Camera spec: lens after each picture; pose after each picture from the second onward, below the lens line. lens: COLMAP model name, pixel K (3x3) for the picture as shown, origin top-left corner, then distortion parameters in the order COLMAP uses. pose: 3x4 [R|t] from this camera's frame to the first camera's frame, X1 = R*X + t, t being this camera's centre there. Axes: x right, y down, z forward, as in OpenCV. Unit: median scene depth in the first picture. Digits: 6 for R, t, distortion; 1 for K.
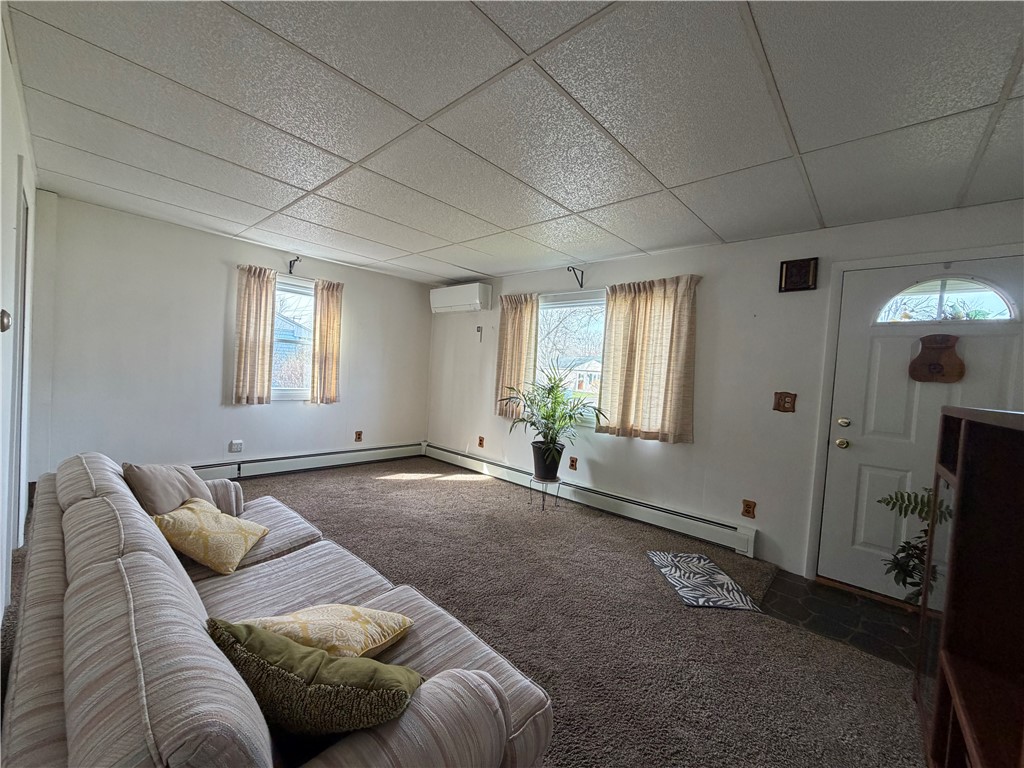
lens RADIAL K [[404.3, 0, 512.0], [0, 404.3, 384.0], [0, 0, 1]] dist [0.000101, 0.000031]
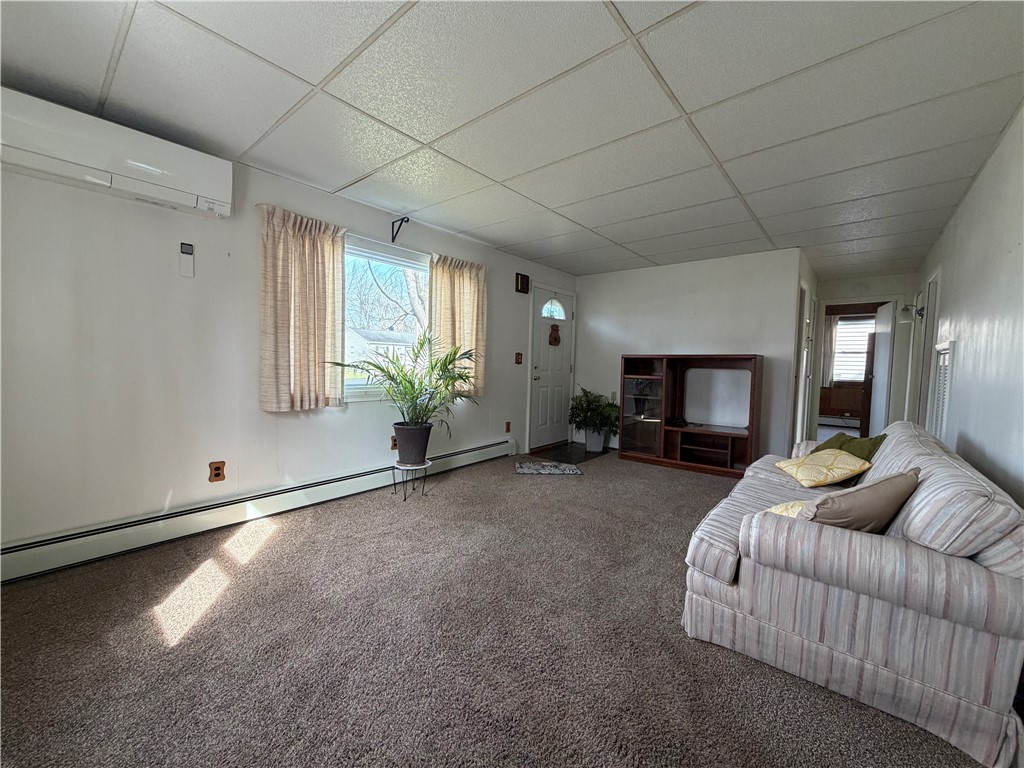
lens RADIAL K [[404.3, 0, 512.0], [0, 404.3, 384.0], [0, 0, 1]] dist [0.000101, 0.000031]
pose [[-0.029532, -0.124296, 0.991806, -0.801702], [0.000456, 0.992237, 0.124364, -0.047244], [-0.999564, 0.004125, -0.029246, 0.847487]]
